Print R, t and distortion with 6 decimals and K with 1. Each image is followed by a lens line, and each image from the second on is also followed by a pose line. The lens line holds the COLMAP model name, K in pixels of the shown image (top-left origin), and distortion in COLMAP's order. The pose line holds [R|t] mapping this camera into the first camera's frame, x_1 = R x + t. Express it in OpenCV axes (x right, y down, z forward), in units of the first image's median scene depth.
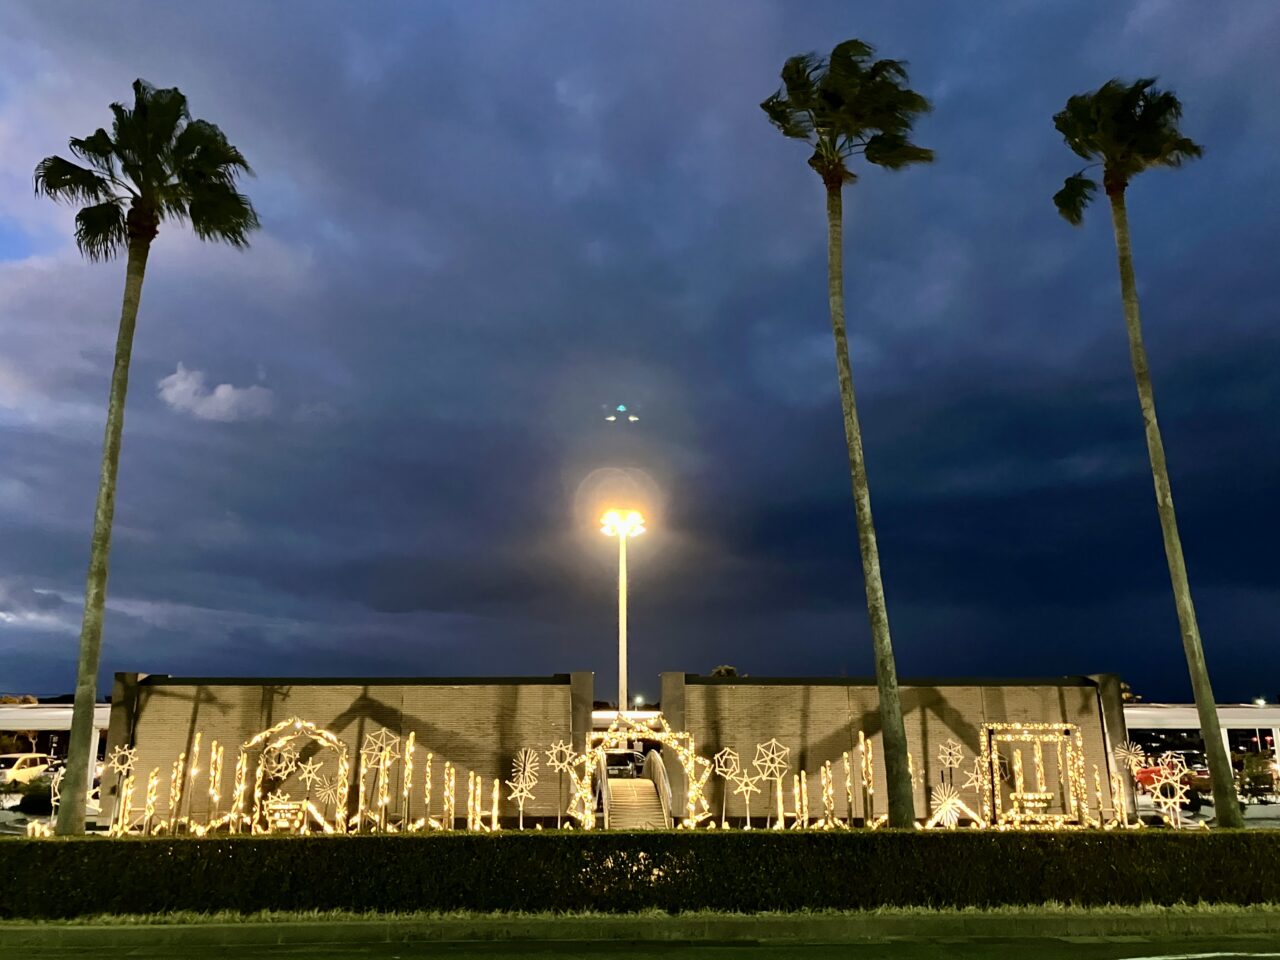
lens RADIAL K [[1059.9, 0, 640.0], [0, 1059.9, 480.0], [0, 0, 1]] dist [0.028498, -0.005791]
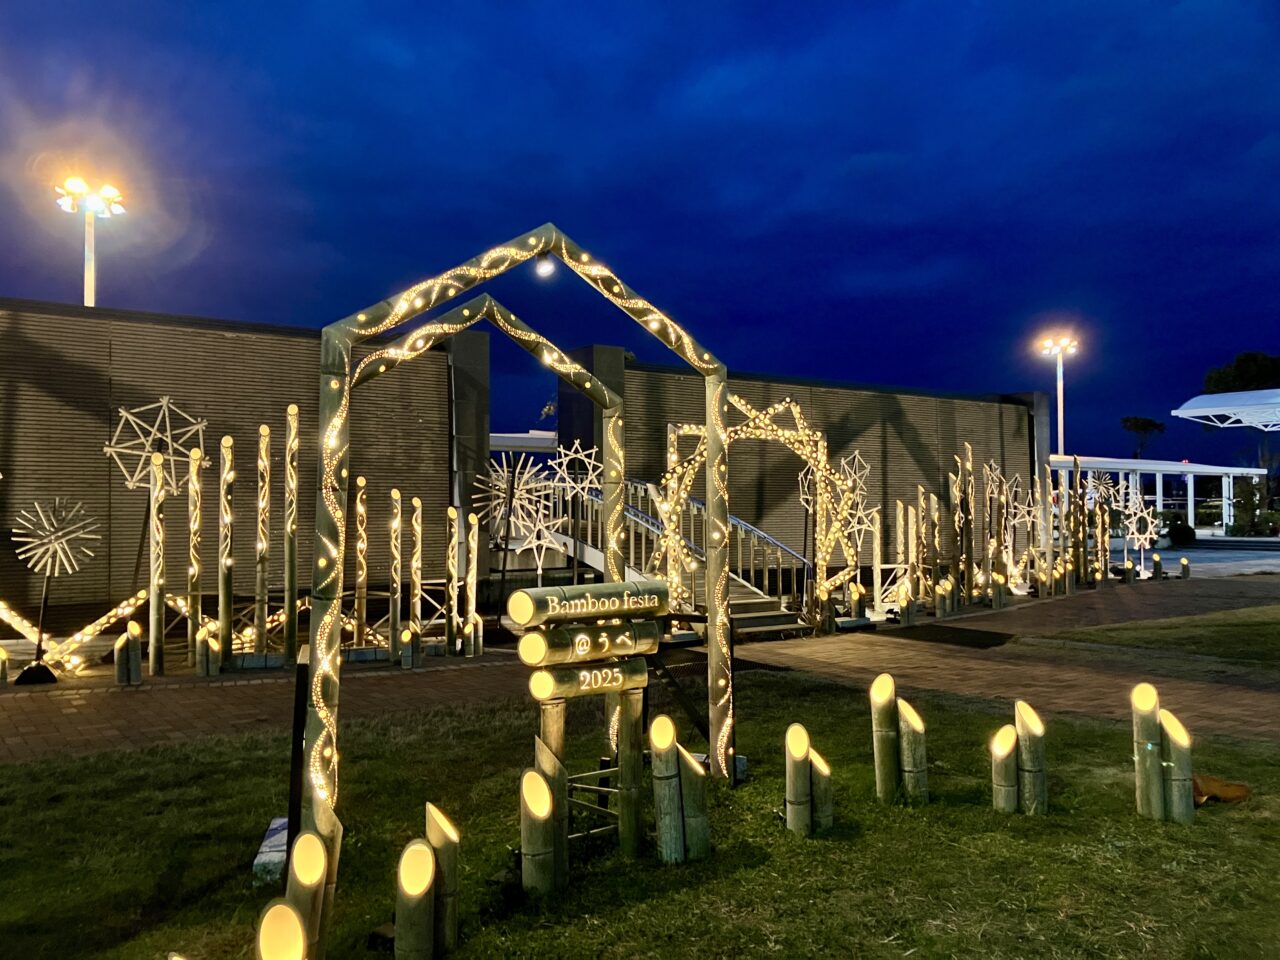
lens RADIAL K [[1059.9, 0, 640.0], [0, 1059.9, 480.0], [0, 0, 1]] dist [0.028498, -0.005791]
pose [[0.849634, 0.014284, 0.527179, -0.269361], [-0.132322, 0.973430, 0.186883, 0.144615], [-0.510503, -0.228539, 0.828949, 0.491484]]
